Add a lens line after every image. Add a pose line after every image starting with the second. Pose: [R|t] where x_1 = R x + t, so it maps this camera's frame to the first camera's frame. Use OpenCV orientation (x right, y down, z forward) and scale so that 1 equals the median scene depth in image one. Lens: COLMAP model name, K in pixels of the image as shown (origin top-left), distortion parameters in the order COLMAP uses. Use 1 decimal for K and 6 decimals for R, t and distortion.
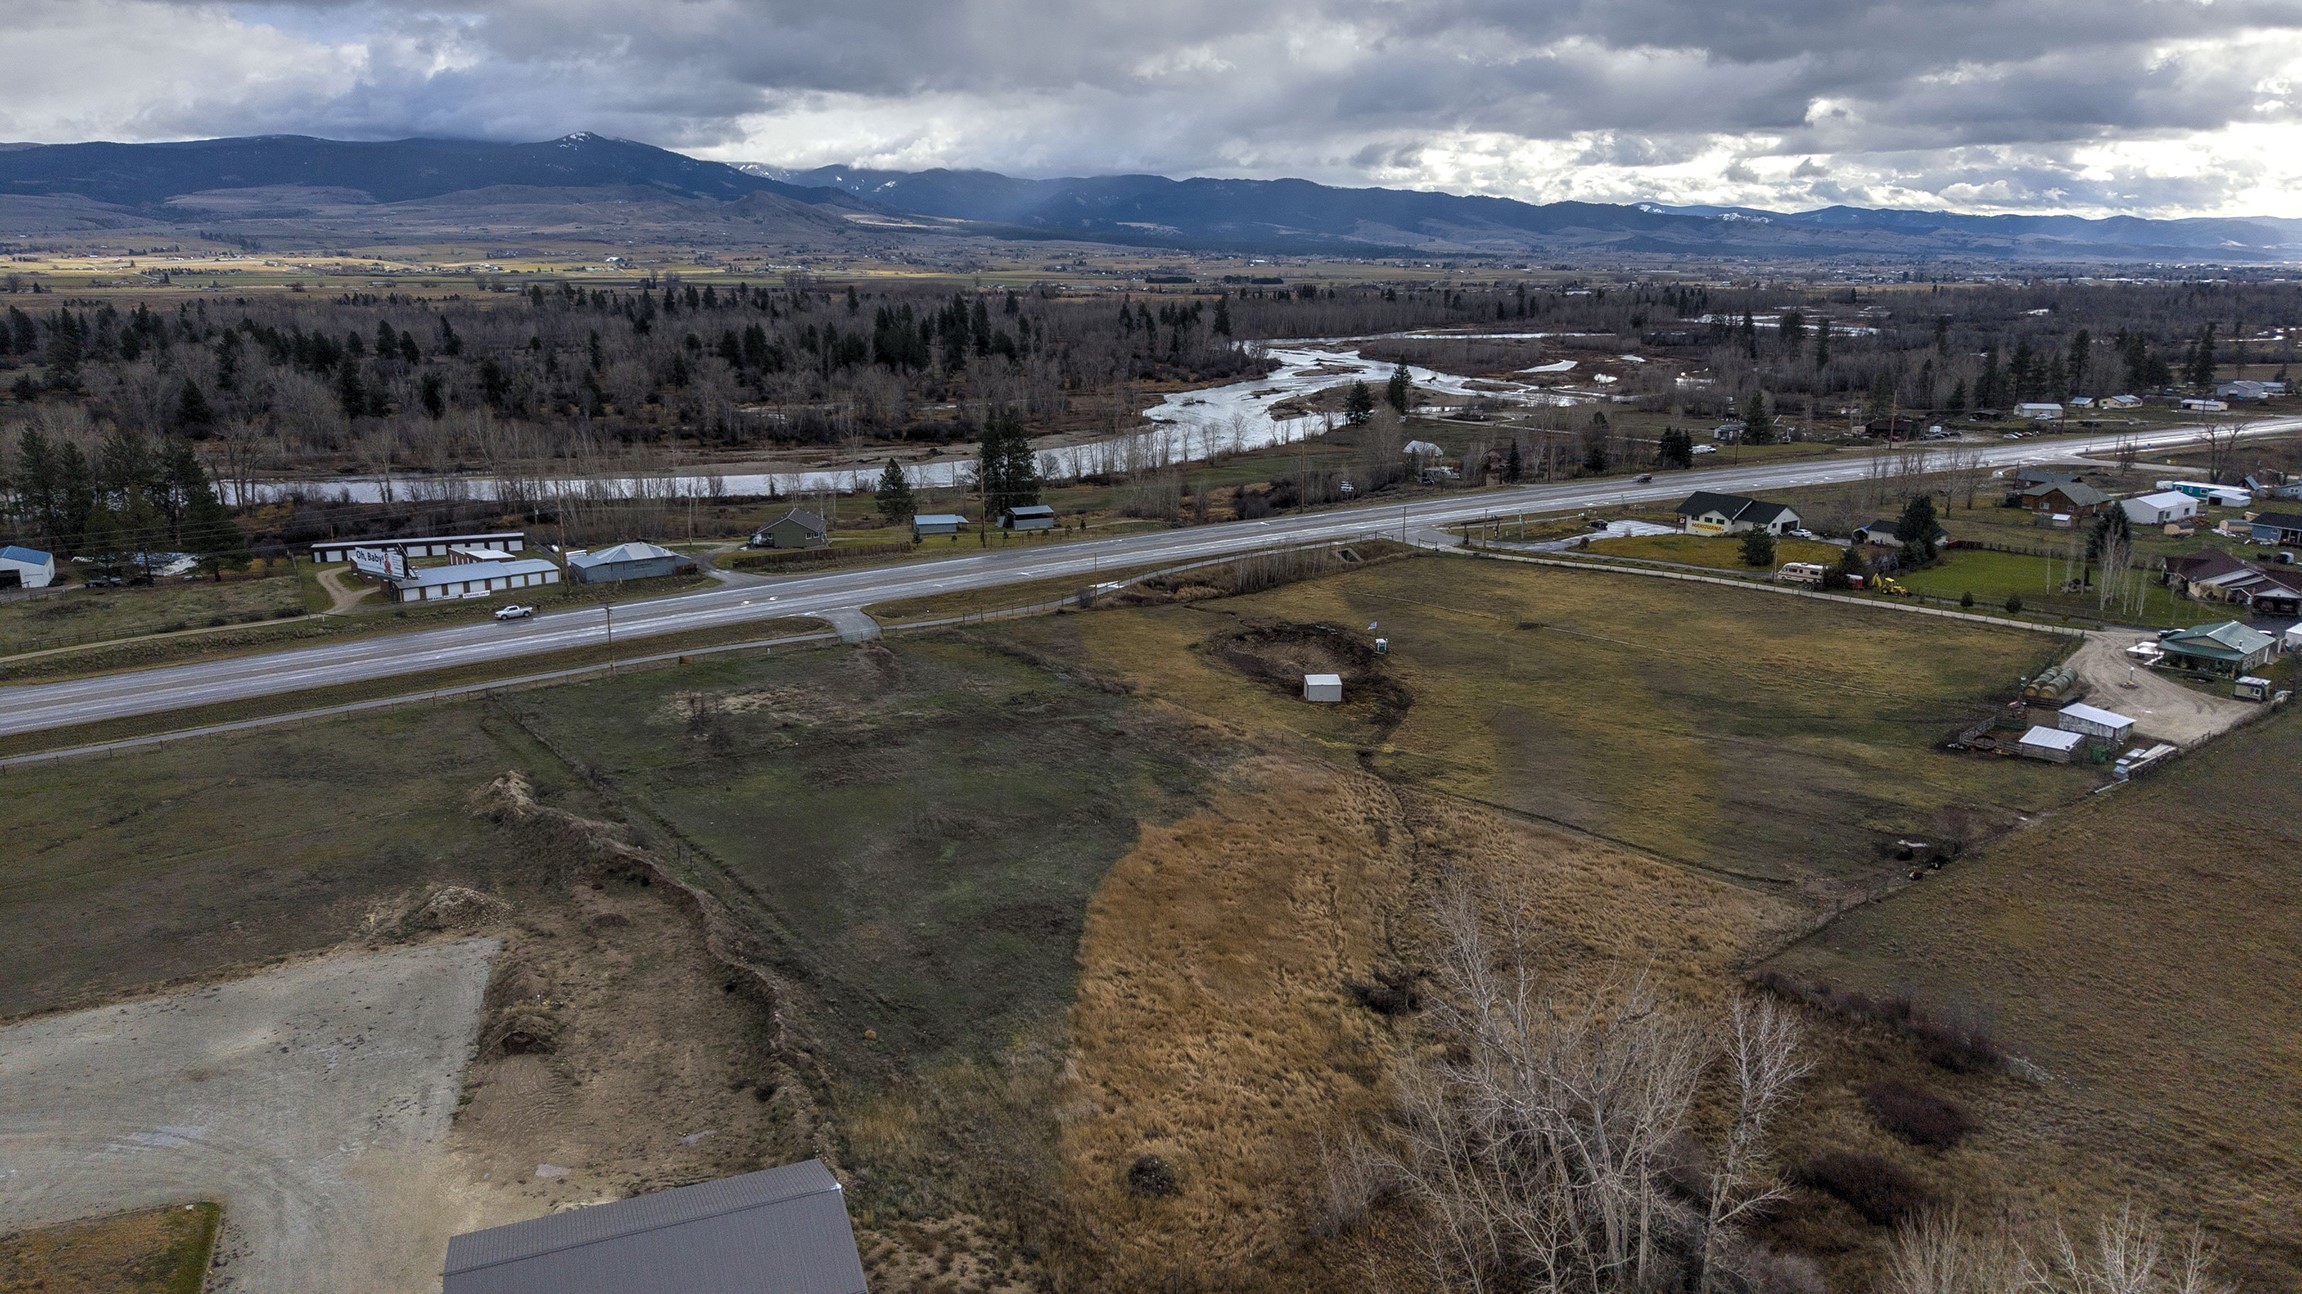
lens RADIAL K [[1533.2, 0, 1159.0], [0, 1533.2, 652.1], [0, 0, 1]] dist [0.023530, -0.026594]
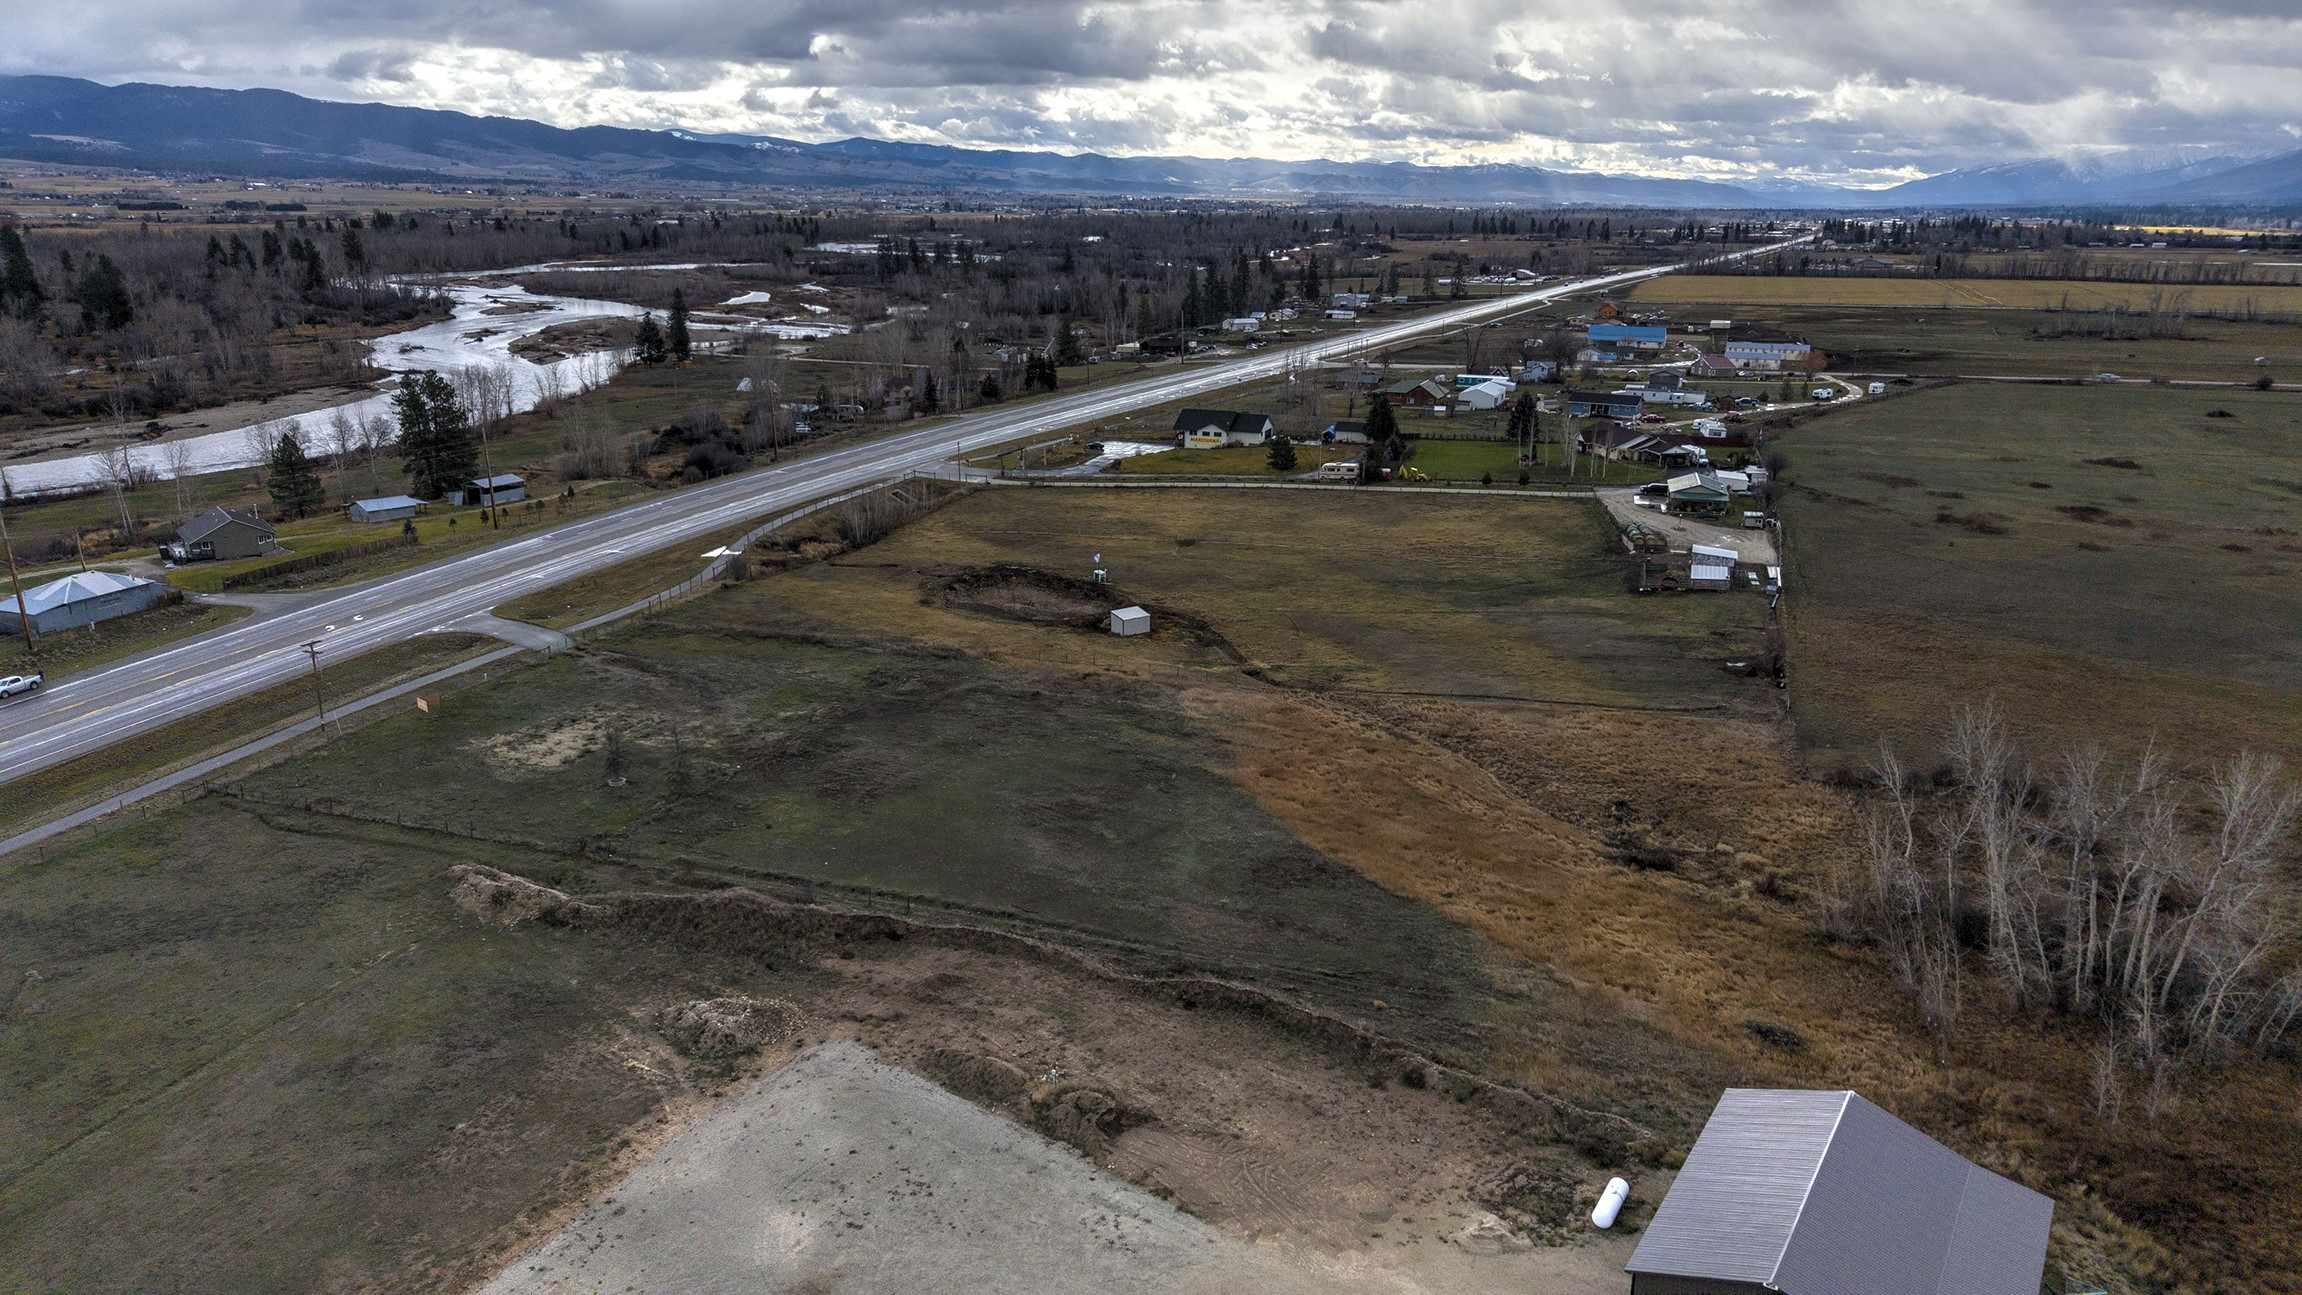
lens RADIAL K [[1533.2, 0, 1155.9], [0, 1533.2, 643.1], [0, 0, 1]] dist [0.023530, -0.026594]
pose [[0.833636, -0.149913, 0.531580, -0.302950], [0.129501, 0.988683, 0.075737, -0.026409], [-0.536918, 0.005703, 0.843615, 0.098979]]
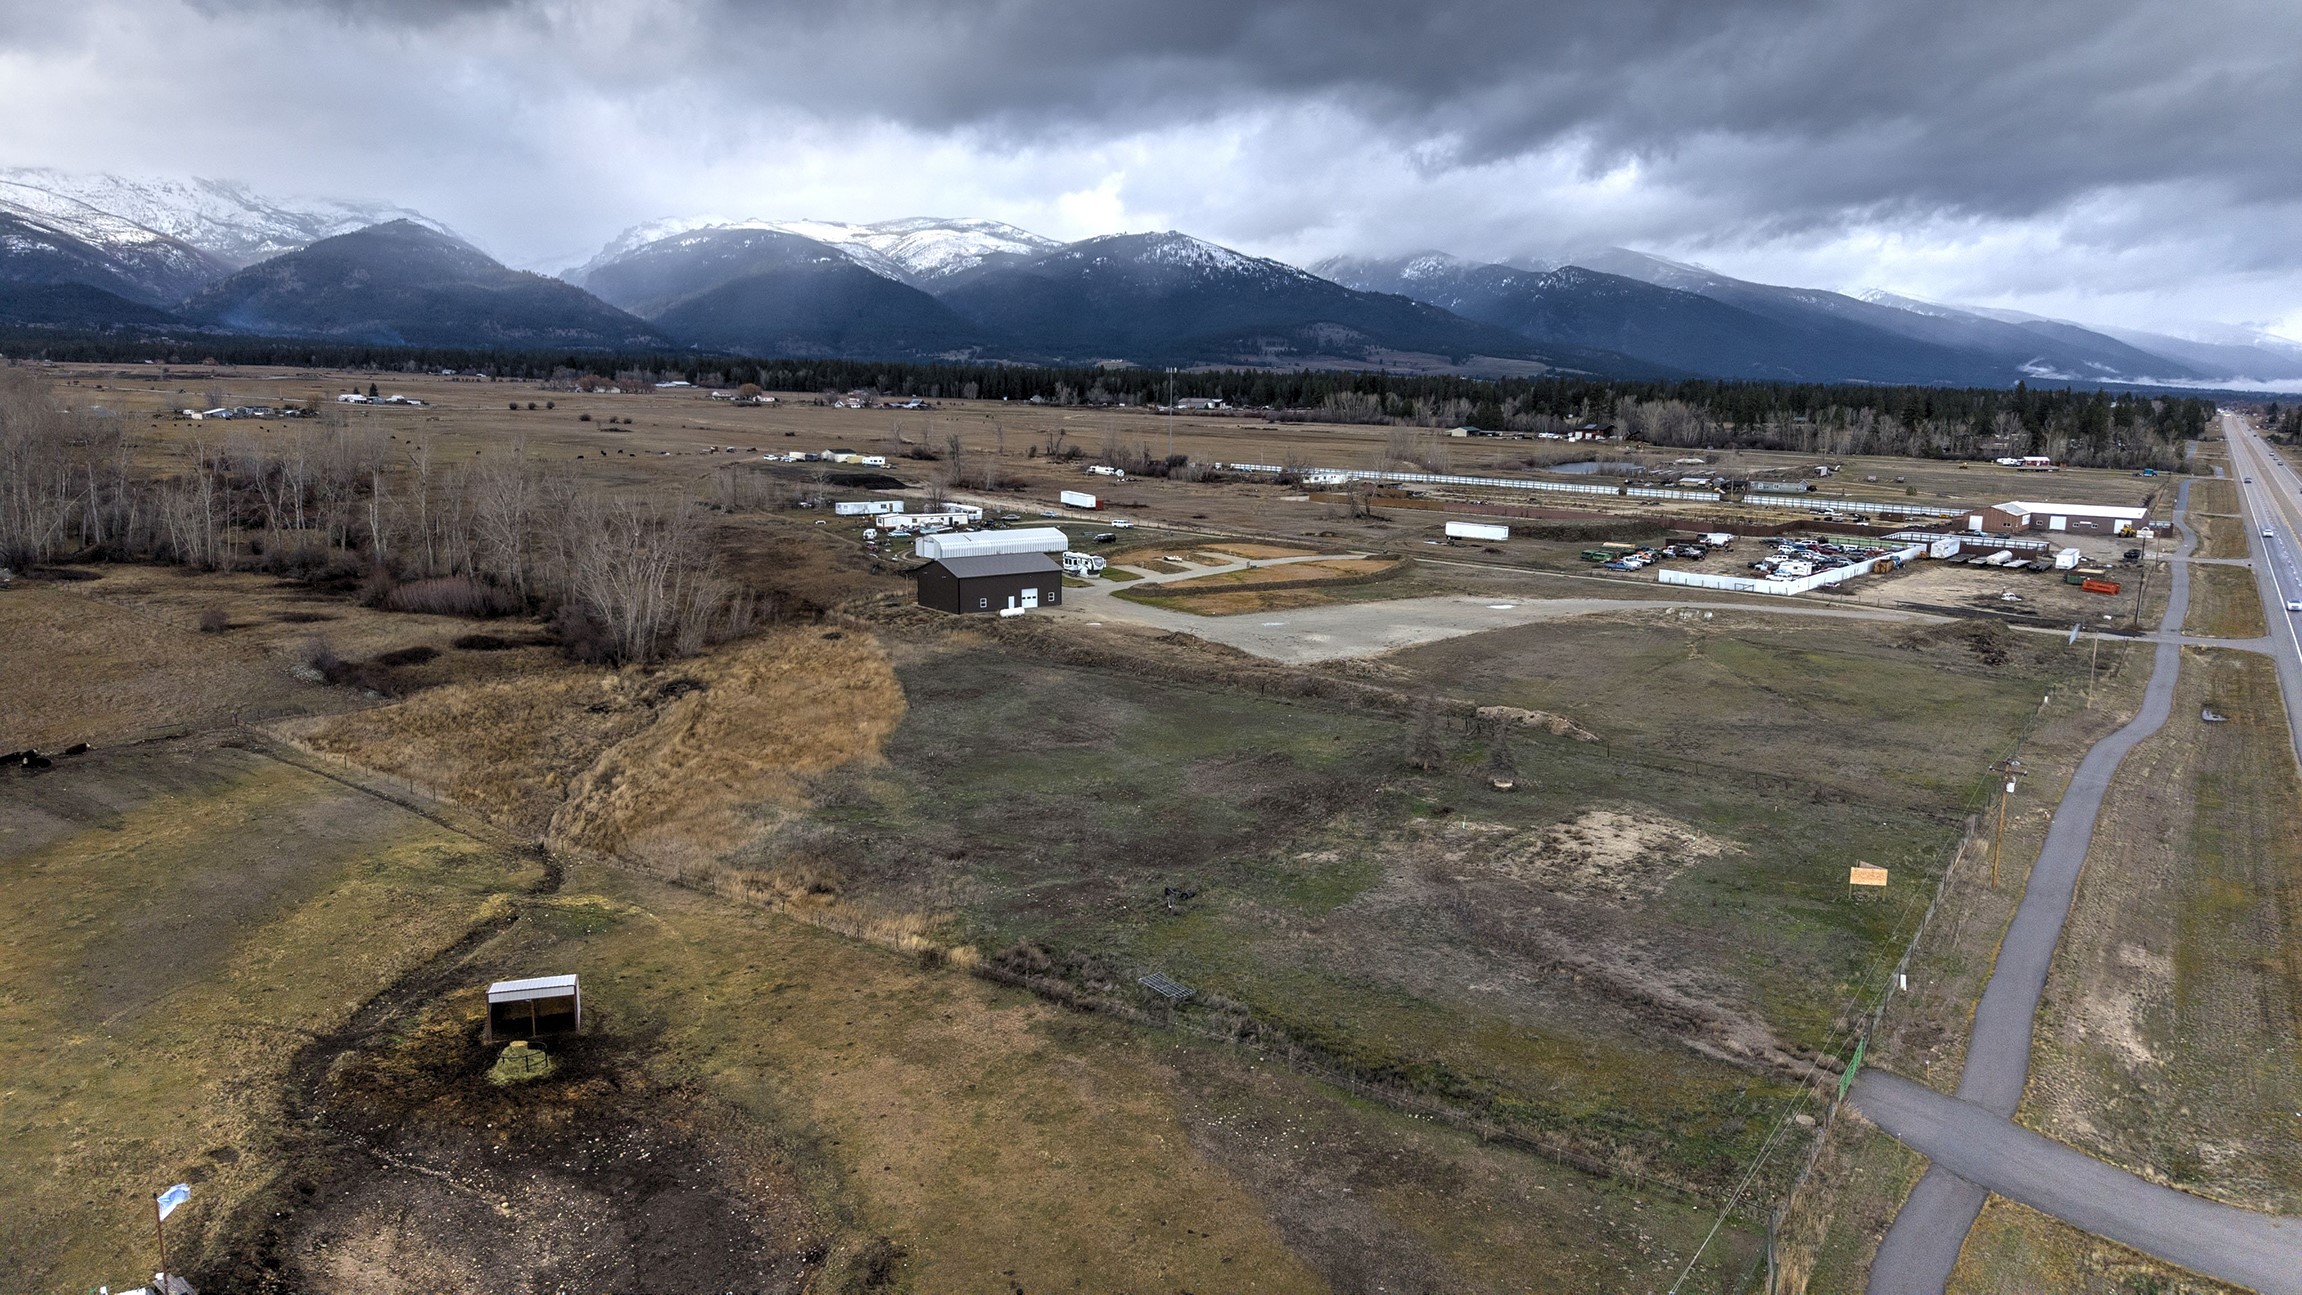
lens RADIAL K [[1533.2, 0, 1151.3], [0, 1533.2, 640.7], [0, 0, 1]] dist [0.023530, -0.026594]
pose [[-0.968589, 0.024587, -0.247447, 0.032408], [-0.077346, 0.915950, 0.393769, -0.181734], [0.236331, 0.400540, -0.885277, 1.000169]]
